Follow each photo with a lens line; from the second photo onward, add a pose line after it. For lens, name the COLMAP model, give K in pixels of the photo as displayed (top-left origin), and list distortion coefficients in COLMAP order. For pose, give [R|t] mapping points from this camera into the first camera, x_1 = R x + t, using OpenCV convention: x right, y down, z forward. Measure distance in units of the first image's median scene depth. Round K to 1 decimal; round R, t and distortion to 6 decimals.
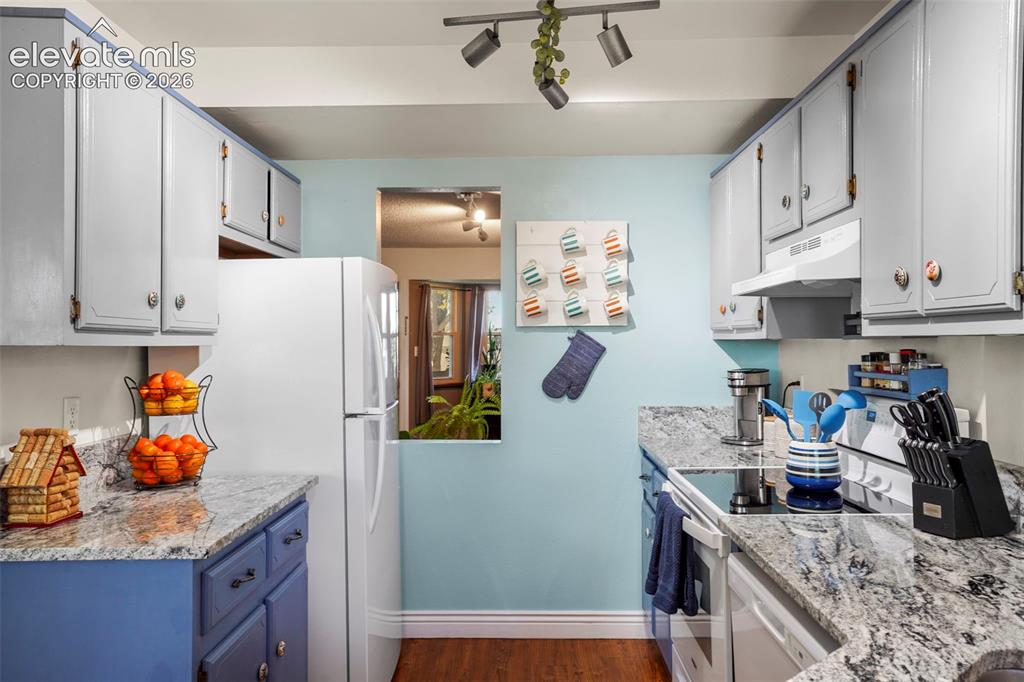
lens RADIAL K [[748.8, 0, 512.0], [0, 748.8, 341.0], [0, 0, 1]] dist [0.023304, 0.000596]
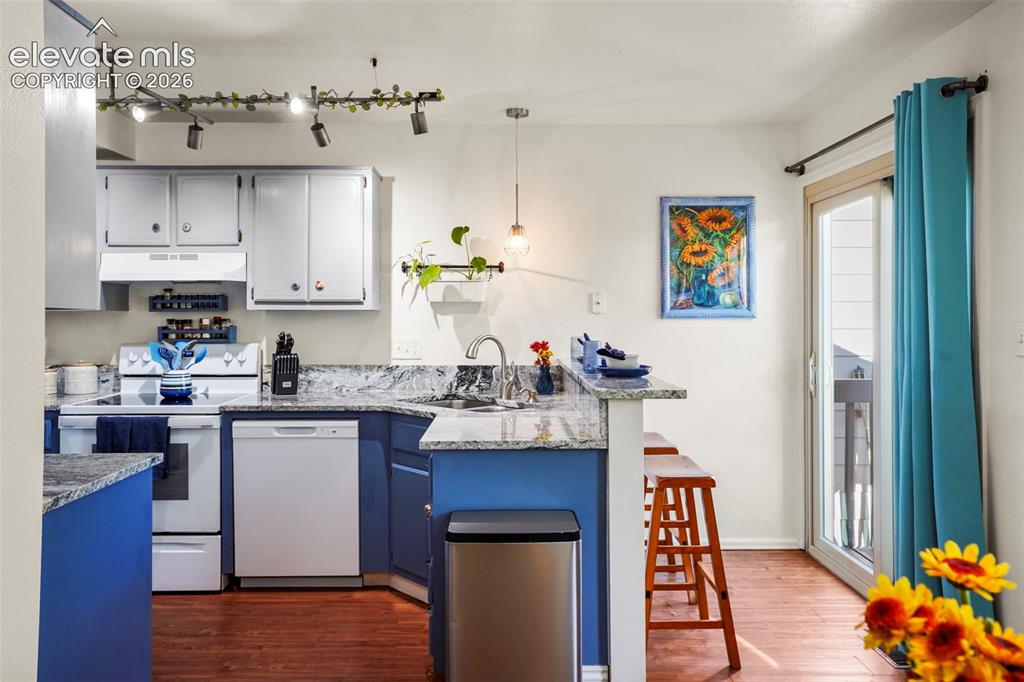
lens RADIAL K [[701.3, 0, 517.4], [0, 701.3, 321.8], [0, 0, 1]] dist [-0.007404, -0.000157]
pose [[-0.047828, -0.000048, 0.998856, -1.065401], [-0.002057, 0.999998, -0.000050, 0.017993], [-0.998853, -0.002057, -0.047828, 0.249939]]
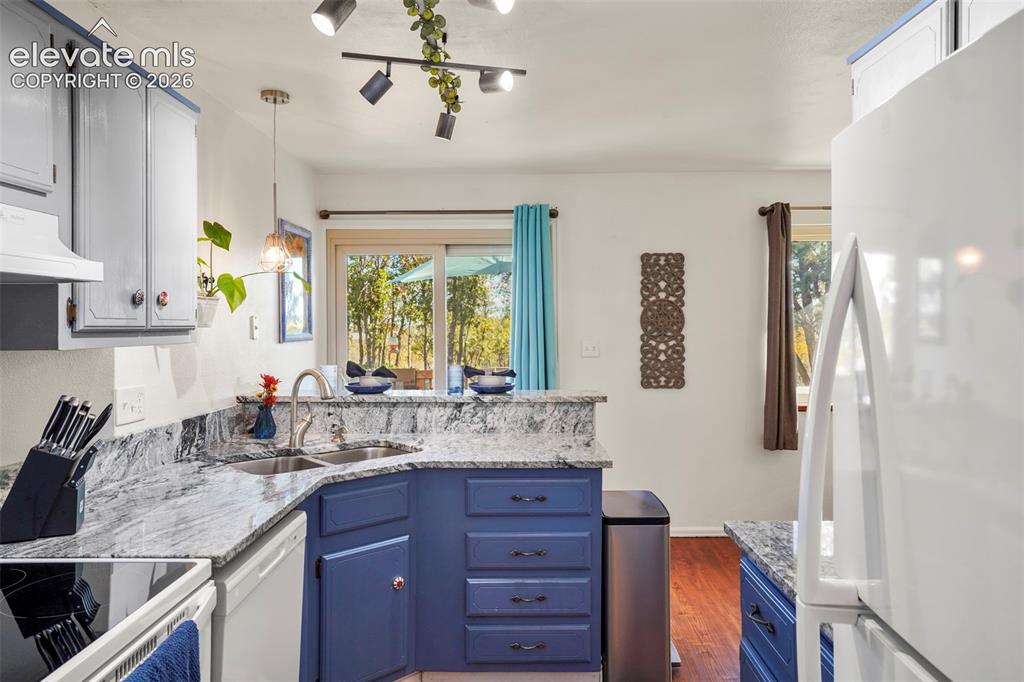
lens RADIAL K [[701.3, 0, 517.4], [0, 701.3, 321.8], [0, 0, 1]] dist [-0.007404, -0.000157]
pose [[-0.999824, 0.007801, -0.017068, -0.040997], [0.007819, 0.999969, -0.000970, -0.024752], [0.017060, -0.001103, -0.999854, 1.307421]]
